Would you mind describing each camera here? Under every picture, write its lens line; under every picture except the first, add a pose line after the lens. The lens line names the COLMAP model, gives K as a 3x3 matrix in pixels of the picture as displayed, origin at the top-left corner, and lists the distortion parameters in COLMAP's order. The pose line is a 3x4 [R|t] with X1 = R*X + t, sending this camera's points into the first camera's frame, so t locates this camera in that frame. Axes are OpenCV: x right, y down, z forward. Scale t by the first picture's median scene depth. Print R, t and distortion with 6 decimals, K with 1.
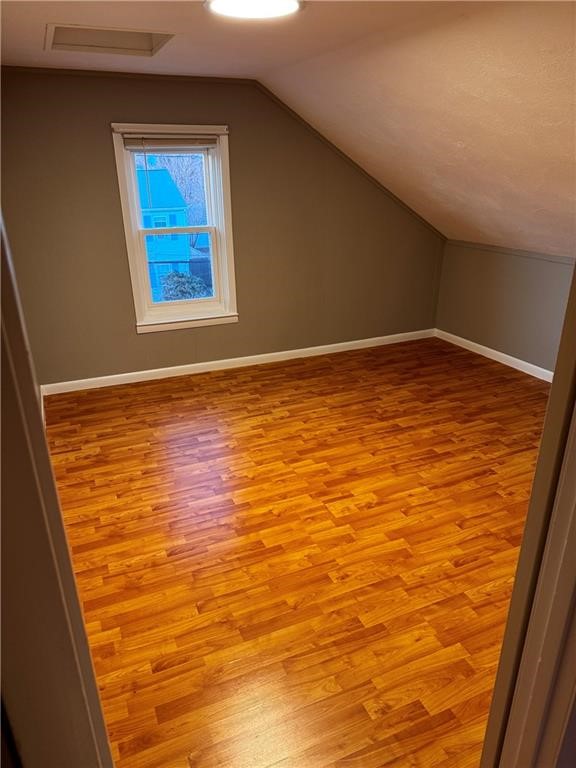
lens RADIAL K [[531.9, 0, 285.8], [0, 531.9, 385.7], [0, 0, 1]] dist [0.027472, -0.010640]
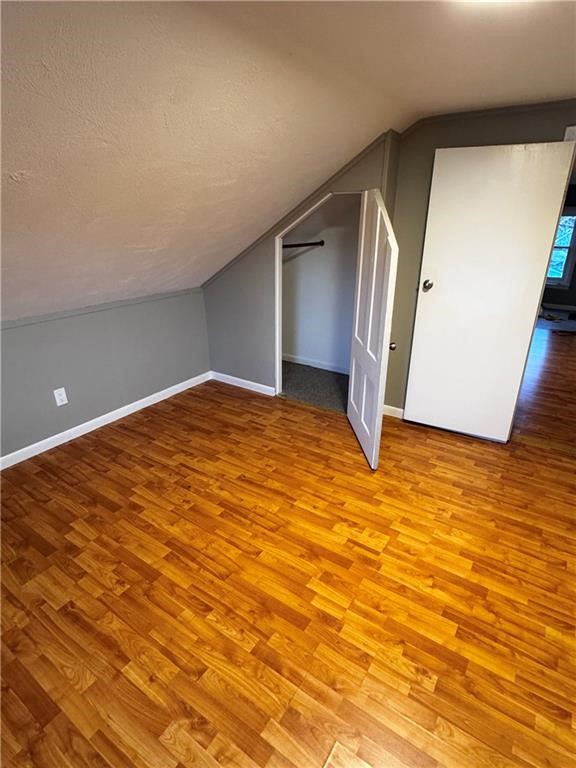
lens RADIAL K [[402.3, 0, 287.1], [0, 402.3, 384.6], [0, 0, 1]] dist [-0.010240, 0.001324]
pose [[-0.534360, -0.297845, 0.791043, -0.342740], [0.324578, 0.791806, 0.517389, -0.481155], [-0.780454, 0.533227, -0.326435, 1.273498]]
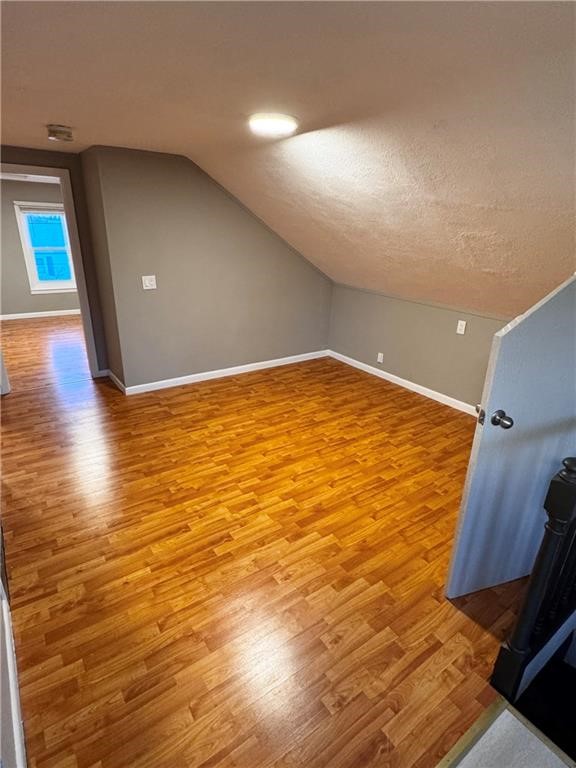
lens RADIAL K [[402.3, 0, 283.3], [0, 402.3, 381.5], [0, 0, 1]] dist [-0.010240, 0.001324]
pose [[0.979475, -0.019655, 0.200605, -0.057934], [0.022295, 0.999692, -0.010908, -0.049100], [-0.200329, 0.015156, 0.979611, 0.125532]]
